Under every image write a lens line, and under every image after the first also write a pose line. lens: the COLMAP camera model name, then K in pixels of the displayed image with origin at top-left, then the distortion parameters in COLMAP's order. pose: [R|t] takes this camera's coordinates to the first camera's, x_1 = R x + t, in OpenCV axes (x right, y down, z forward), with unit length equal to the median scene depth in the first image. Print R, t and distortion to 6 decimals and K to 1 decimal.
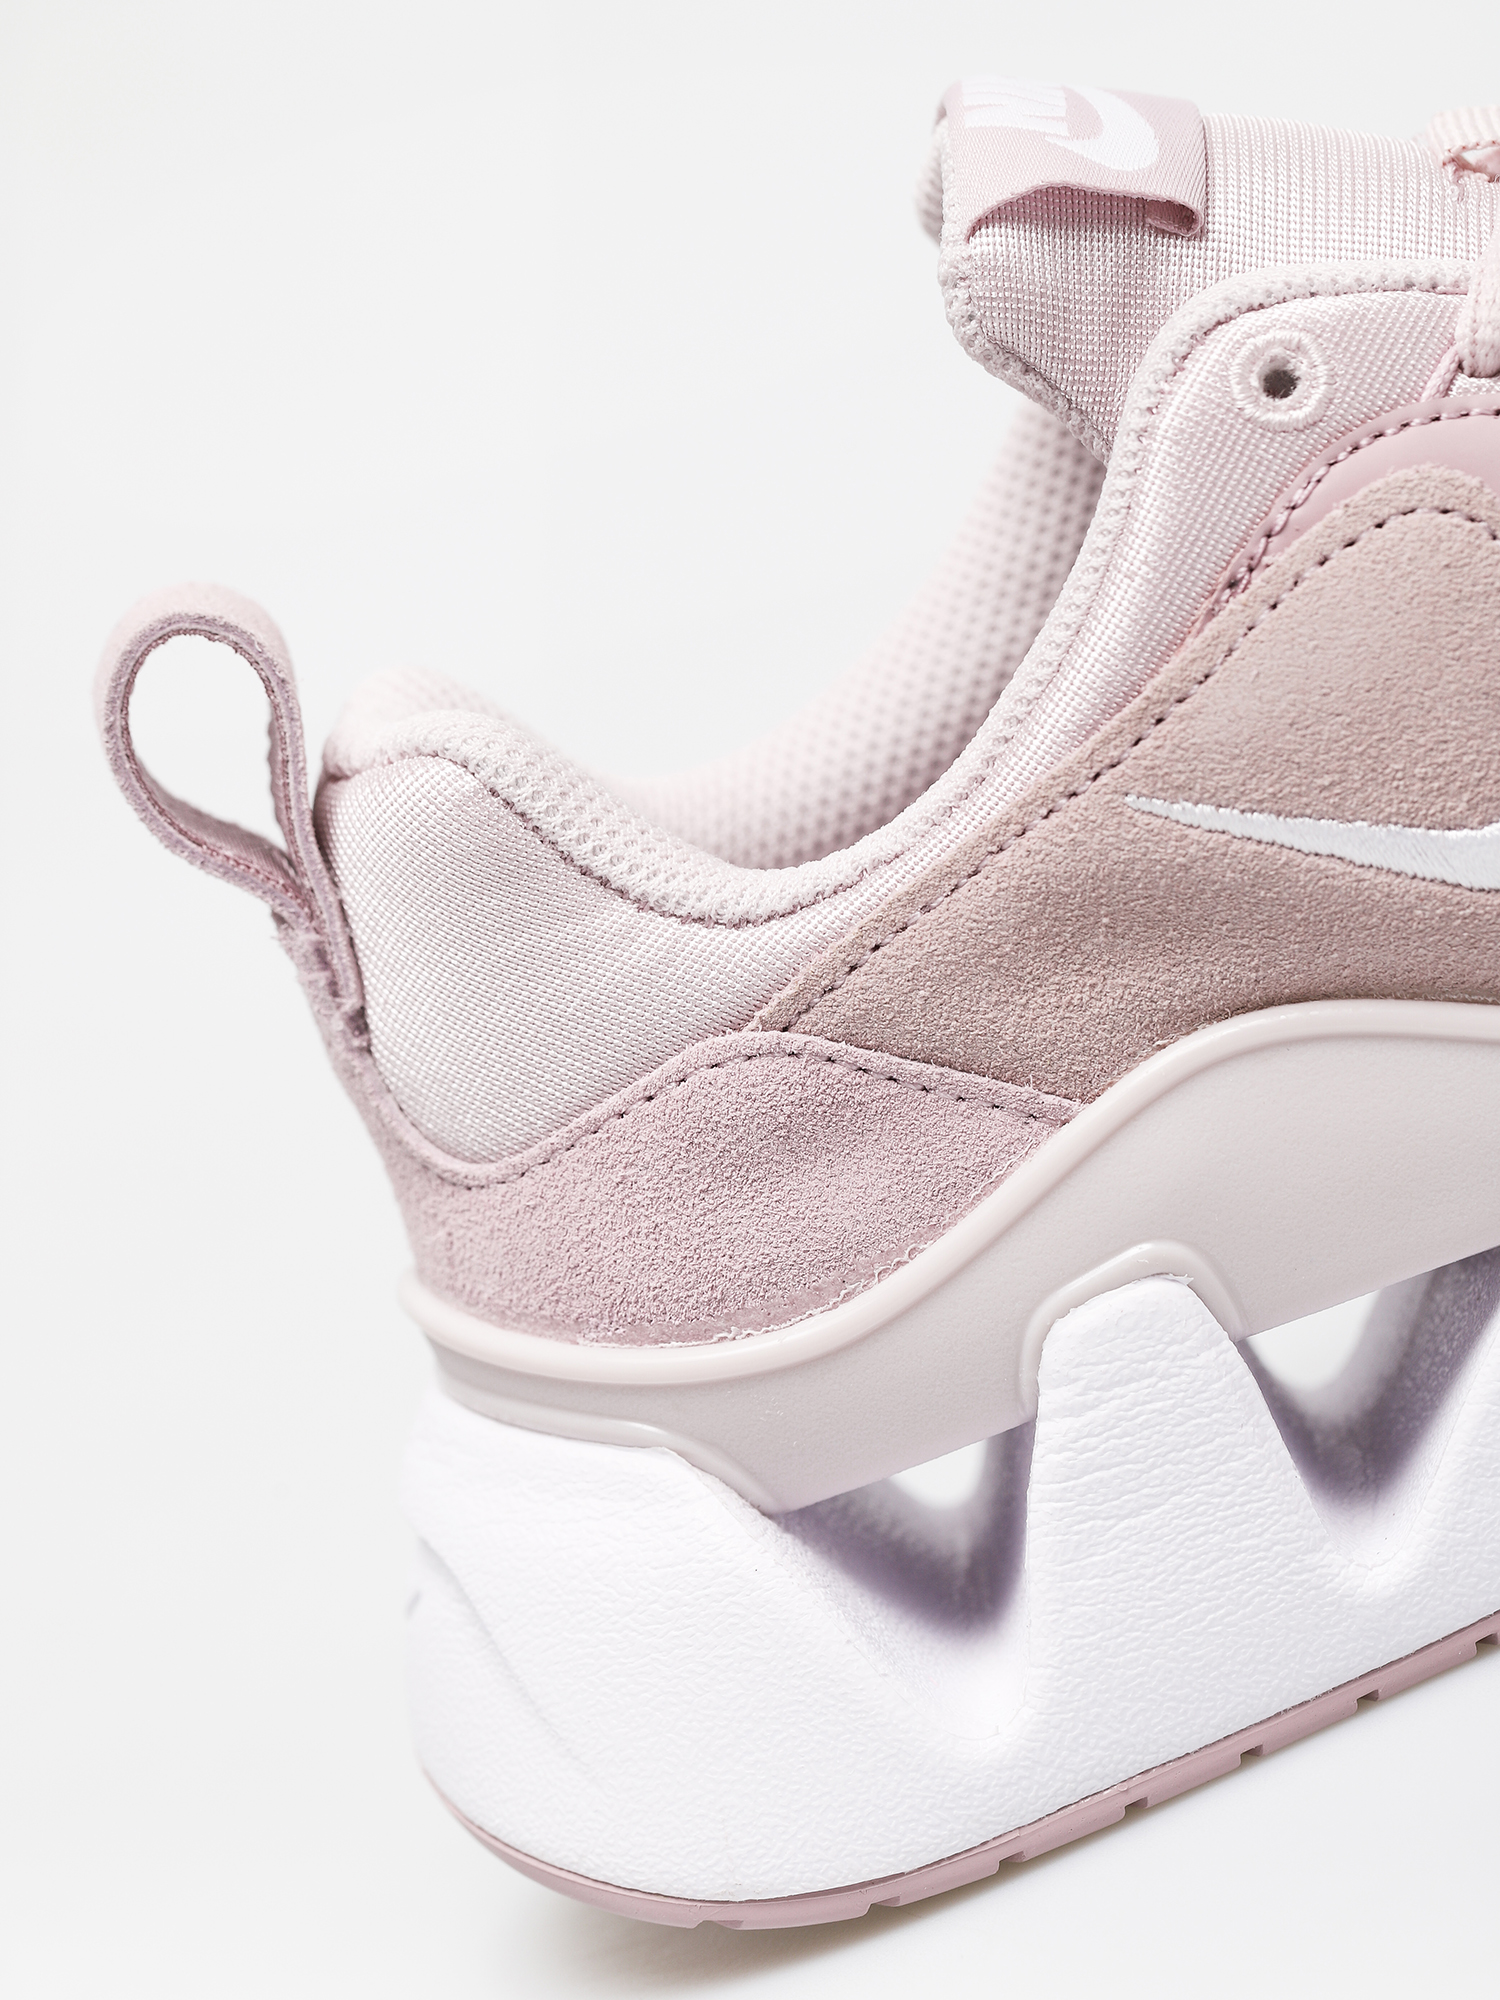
lens RADIAL K [[5603.7, 0, 750.0], [0, 5603.7, 1000.0], [0, 0, 1]] dist [0.140345, -13.478418]
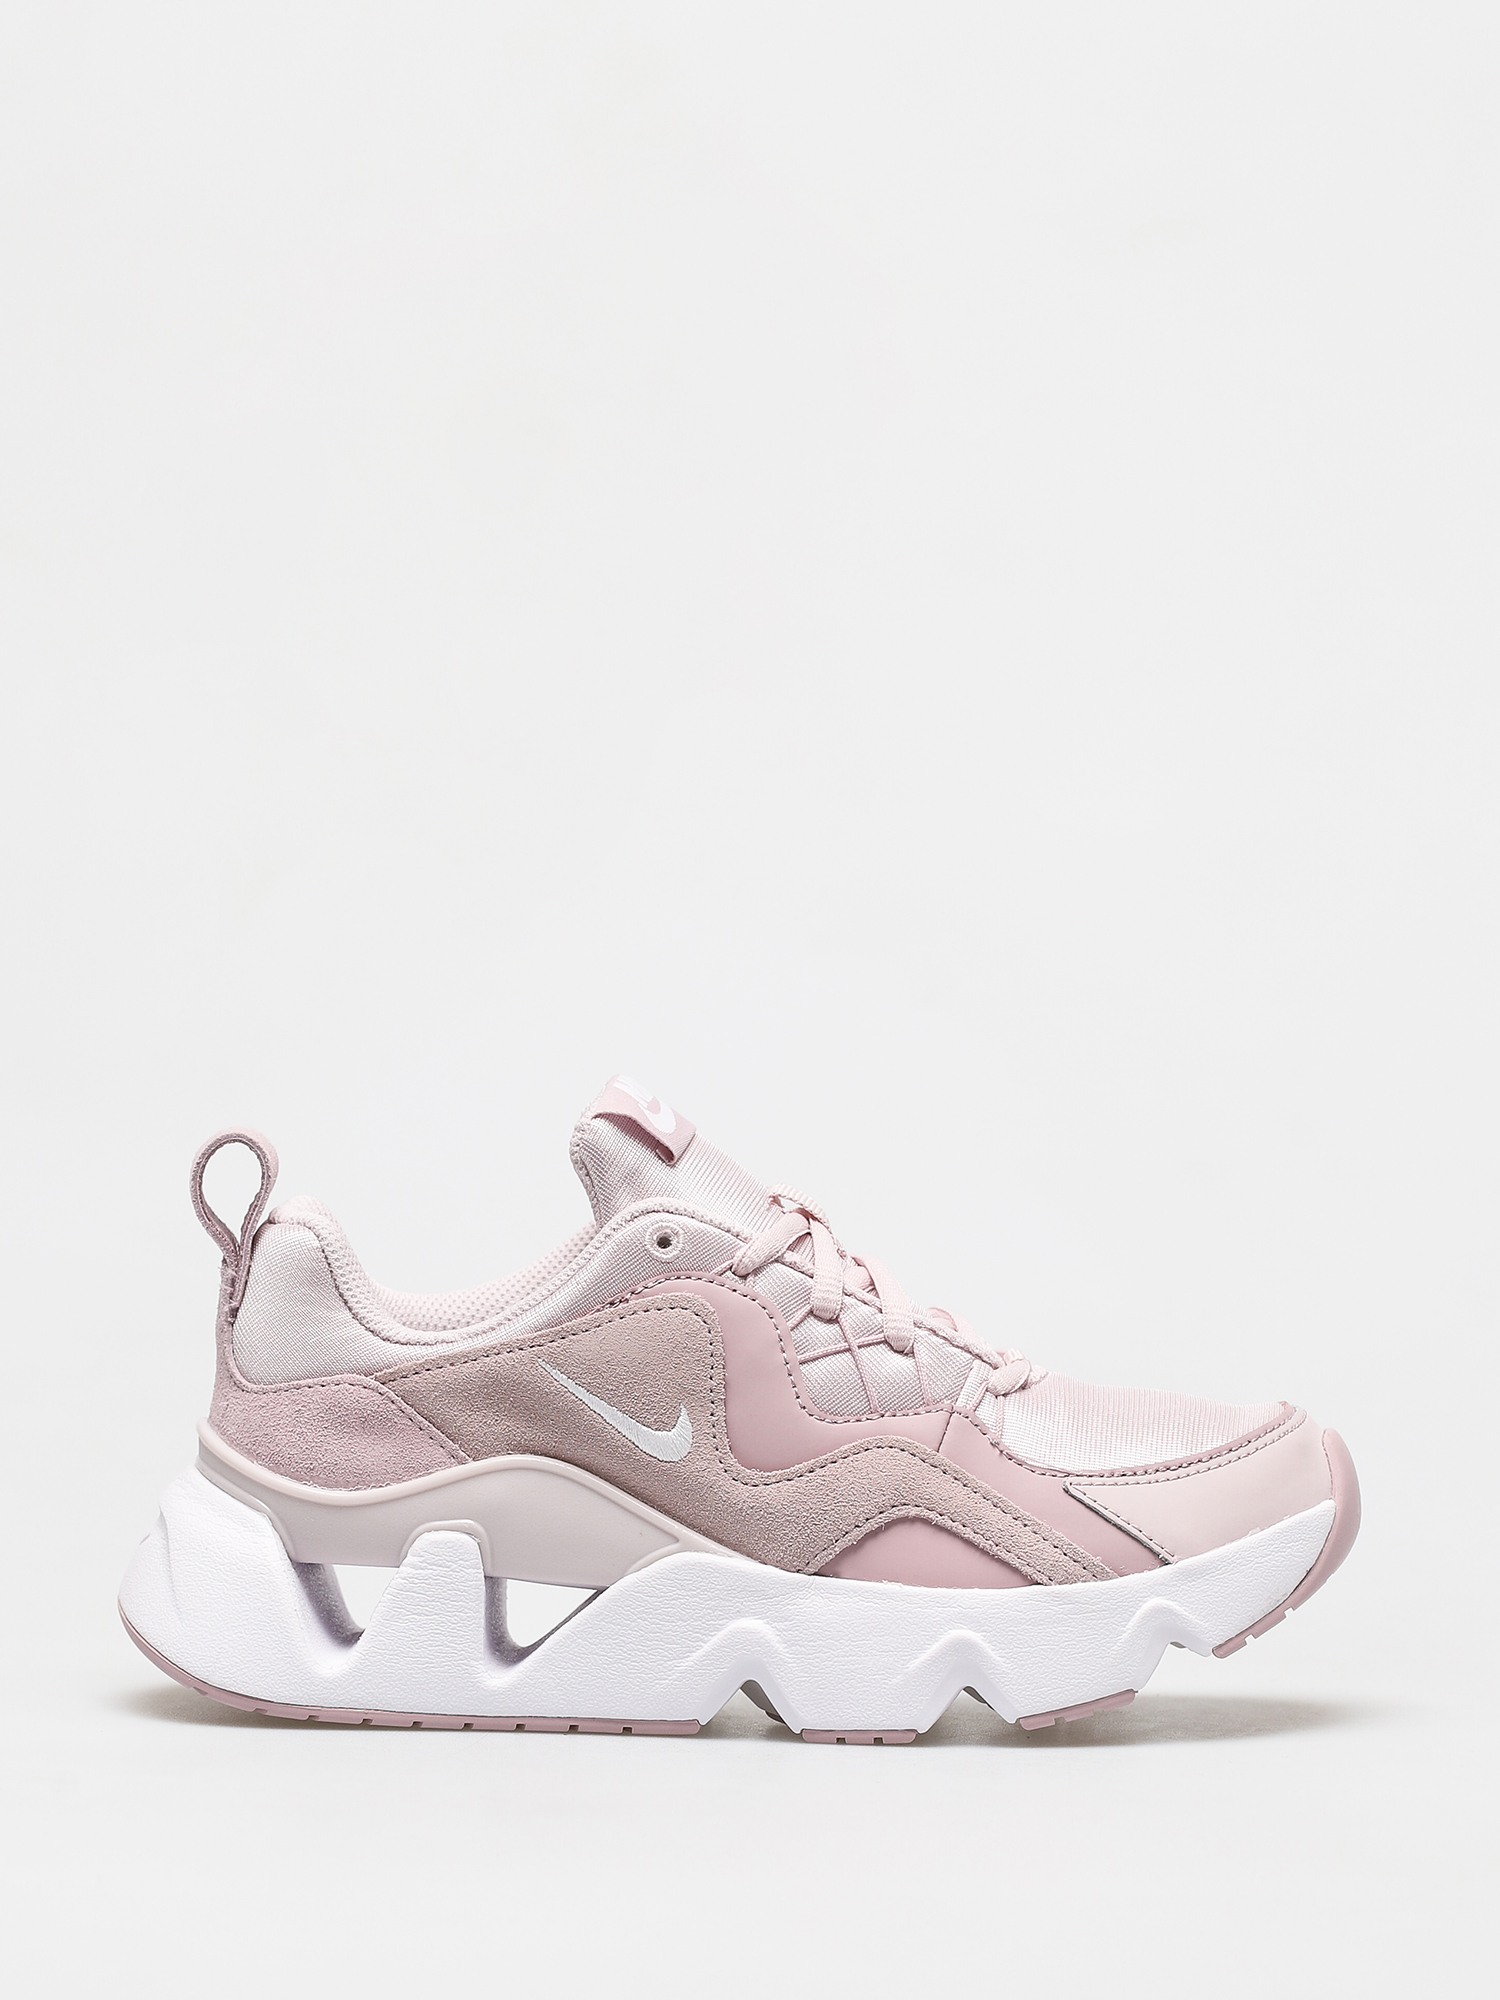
lens RADIAL K [[5614.5, 0, 750.0], [0, 5614.5, 1000.0], [0, 0, 1]] dist [-0.032944, -0.242990]
pose [[0.895289, 0.444286, -0.032688, 0.161055], [-0.444238, 0.884883, -0.140122, 0.133529], [-0.033329, 0.139971, 0.989595, -1.550554]]
